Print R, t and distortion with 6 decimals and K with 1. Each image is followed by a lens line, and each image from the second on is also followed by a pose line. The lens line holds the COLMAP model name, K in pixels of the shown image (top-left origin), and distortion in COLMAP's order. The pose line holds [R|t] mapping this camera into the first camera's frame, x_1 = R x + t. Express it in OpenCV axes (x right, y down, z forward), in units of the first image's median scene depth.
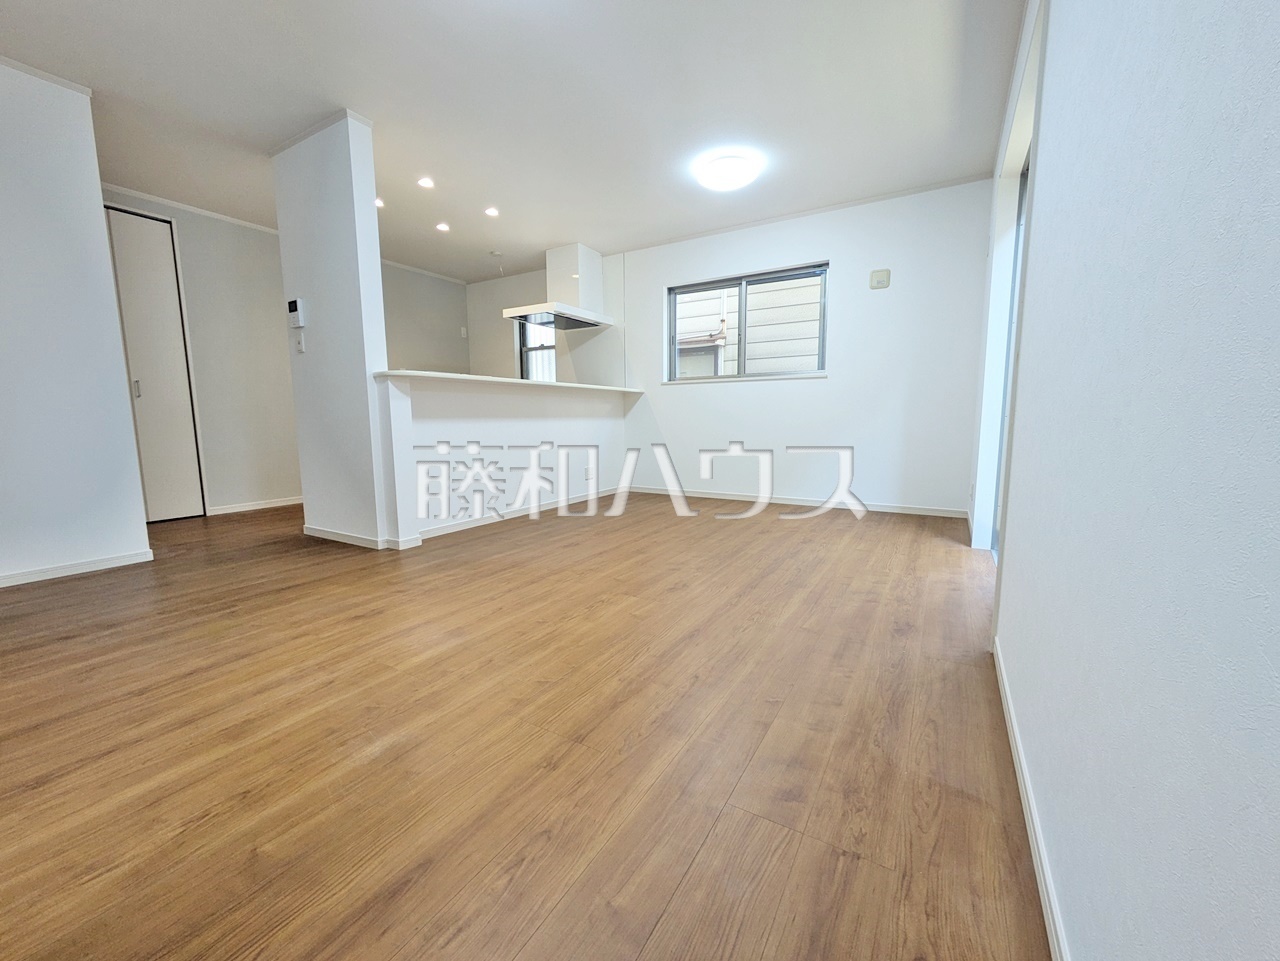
lens RADIAL K [[510.3, 0, 638.5], [0, 510.3, 480.2], [0, 0, 1]] dist [-0.004112, 0.004483]
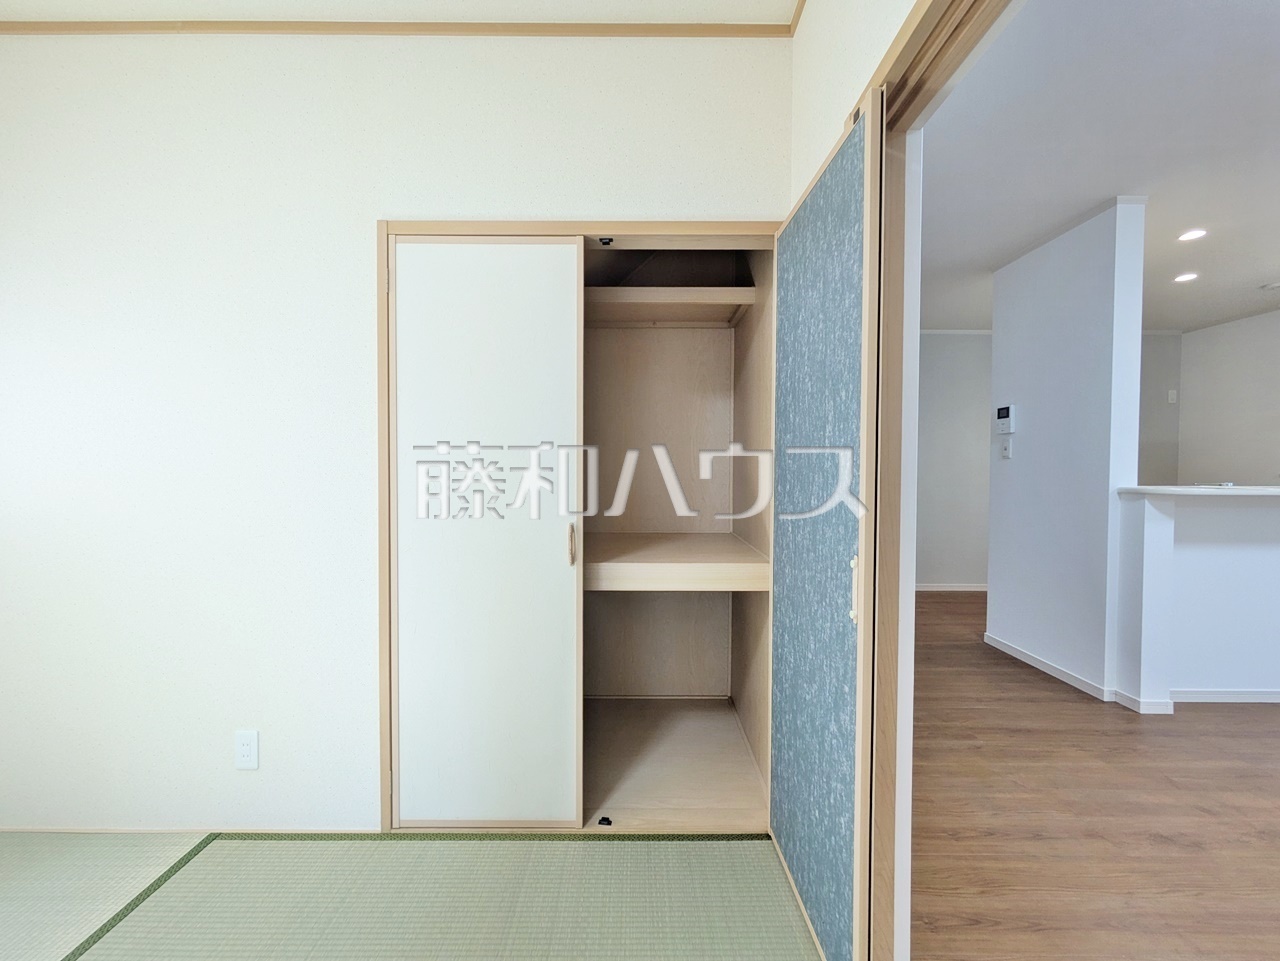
lens RADIAL K [[510.3, 0, 638.5], [0, 510.3, 480.2], [0, 0, 1]] dist [-0.004112, 0.004483]
pose [[0.512901, 0.026506, -0.858039, -0.198252], [-0.115493, 0.992567, -0.038376, -0.096466], [0.850643, 0.118780, 0.512150, -0.091308]]
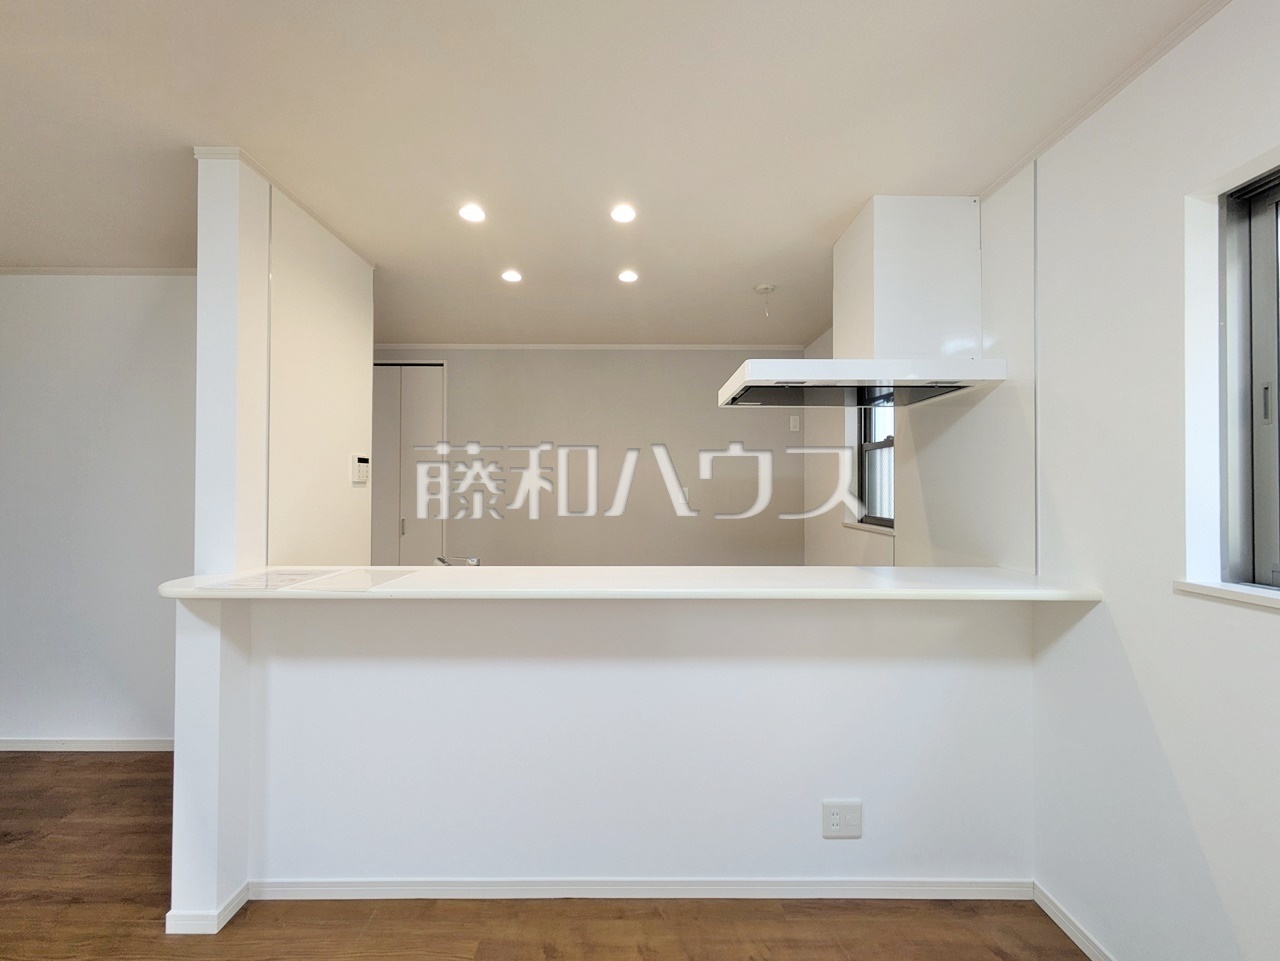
lens RADIAL K [[510.3, 0, 638.5], [0, 510.3, 480.2], [0, 0, 1]] dist [-0.004112, 0.004483]
pose [[0.522841, 0.001354, -0.852429, 0.196895], [-0.110684, 0.991641, -0.066314, -0.323162], [0.845214, 0.129022, 0.518621, 1.073983]]
